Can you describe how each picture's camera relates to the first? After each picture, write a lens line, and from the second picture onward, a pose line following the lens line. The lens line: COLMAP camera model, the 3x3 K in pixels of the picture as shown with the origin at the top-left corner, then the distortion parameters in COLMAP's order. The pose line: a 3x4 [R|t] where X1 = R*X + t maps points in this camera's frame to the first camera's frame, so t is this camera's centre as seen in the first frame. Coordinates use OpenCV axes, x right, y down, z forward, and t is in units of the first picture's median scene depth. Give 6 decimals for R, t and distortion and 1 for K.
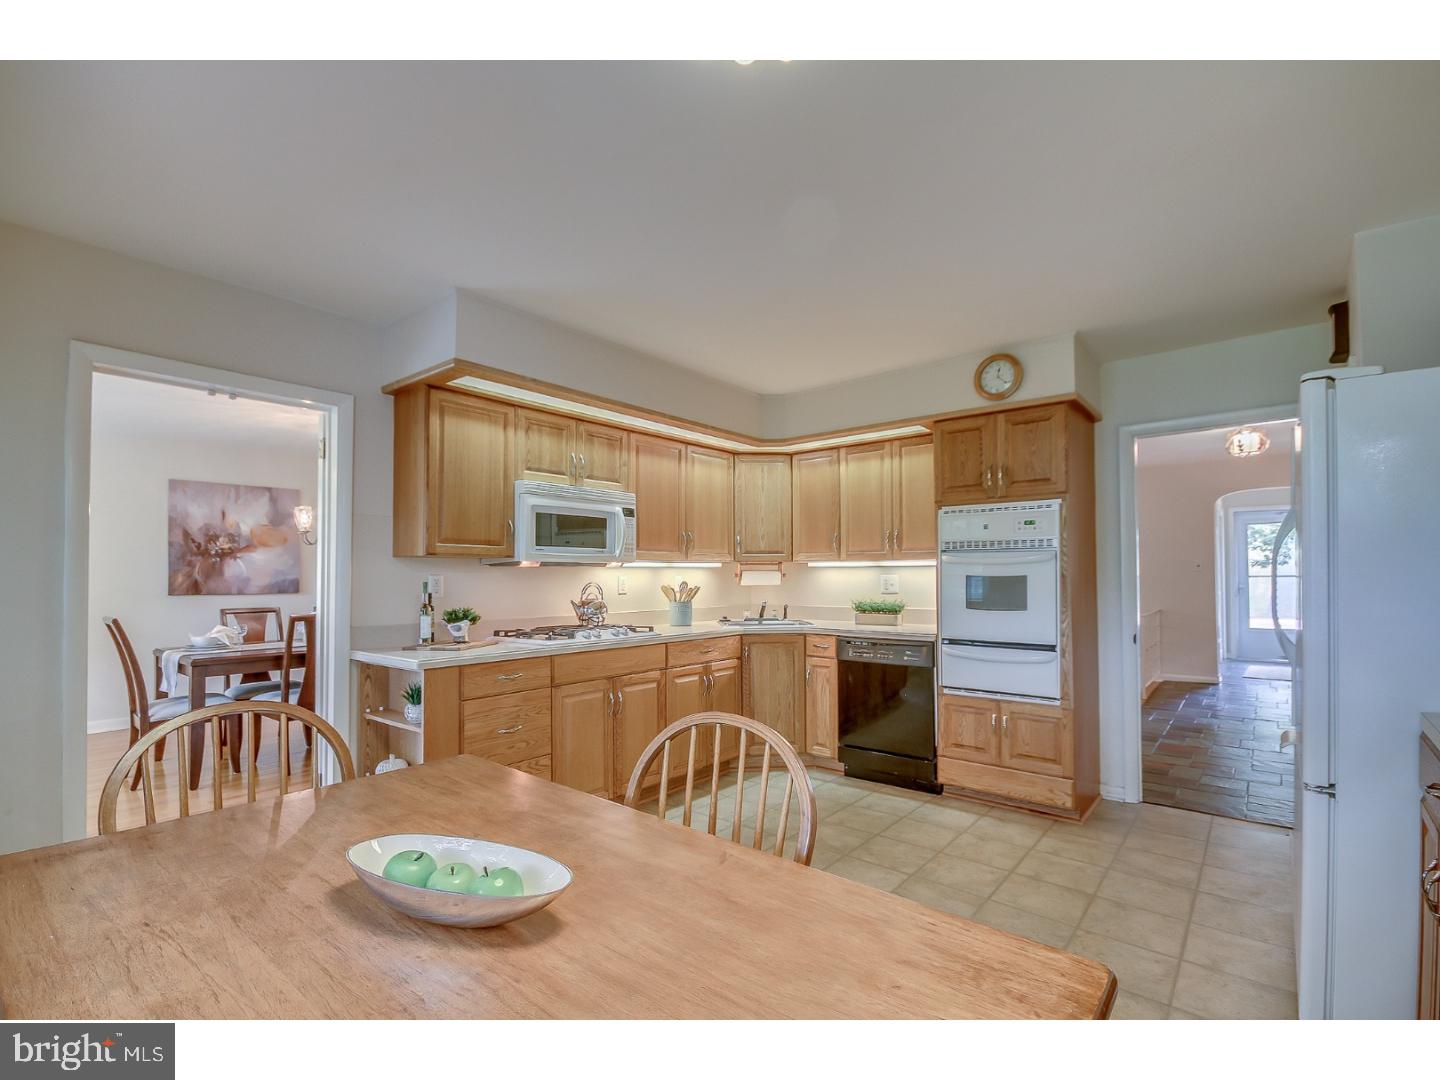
lens RADIAL K [[670.5, 0, 729.3], [0, 670.5, 558.1], [0, 0, 1]] dist [-0.002153, 0.005277]
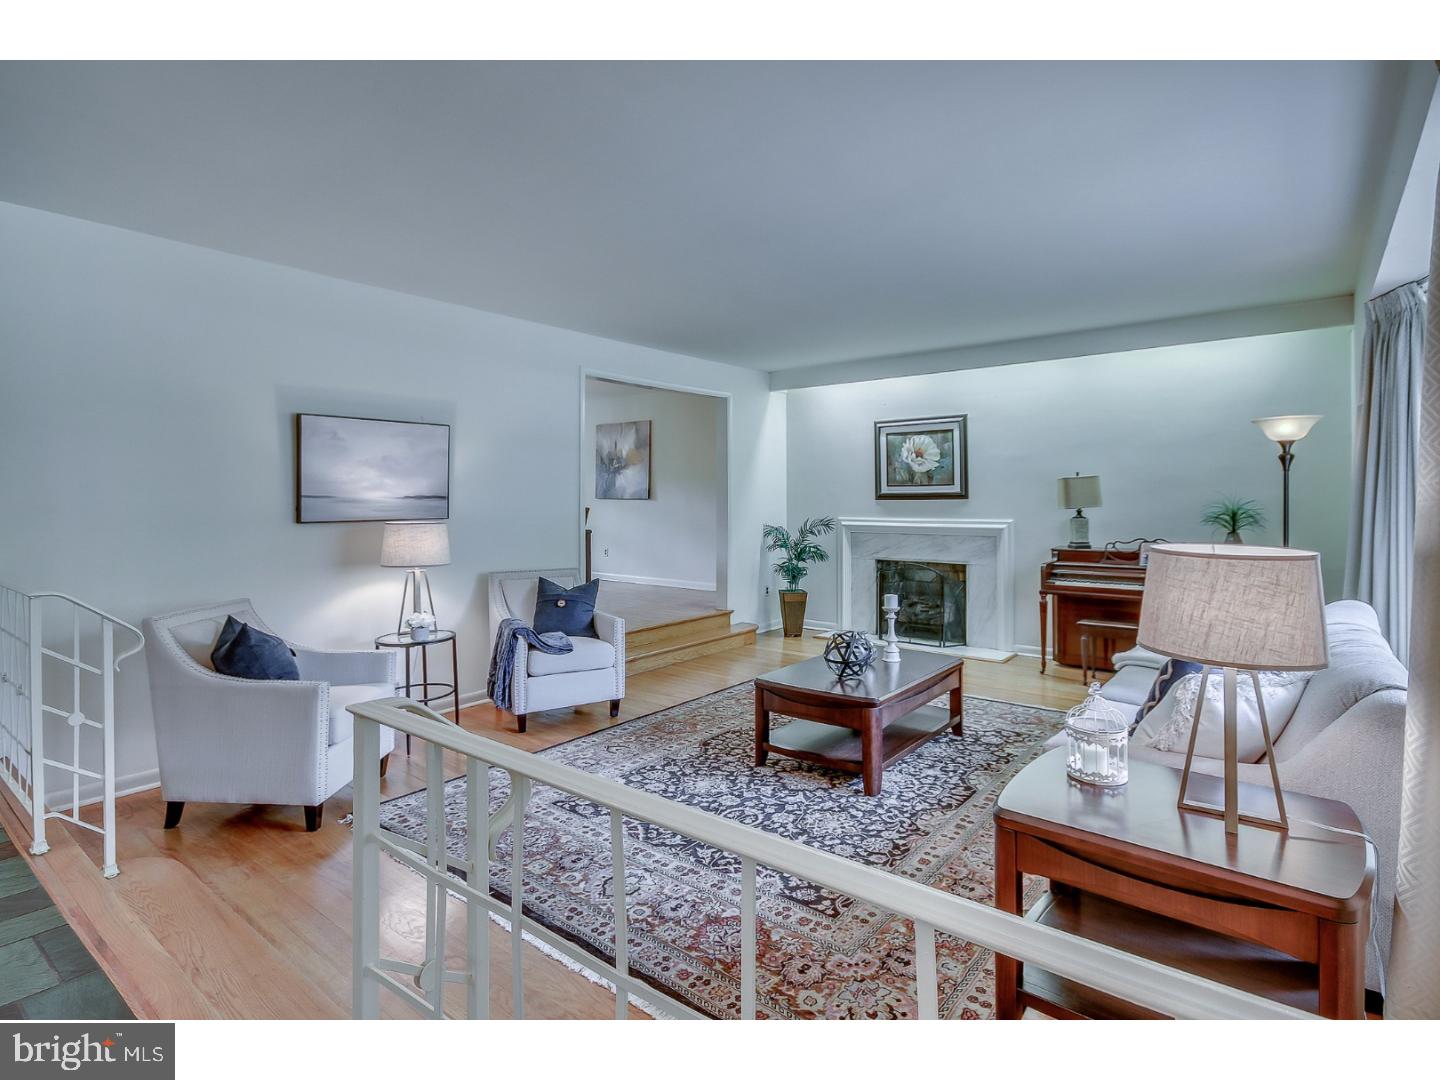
lens RADIAL K [[729.7, 0, 709.9], [0, 729.7, 494.5], [0, 0, 1]] dist [0.001001, 0.001775]
pose [[0.012242, 0.001361, -0.999924, 1.401641], [0.025644, 0.999670, 0.001675, 0.078450], [0.999596, -0.025663, 0.012203, 1.951607]]
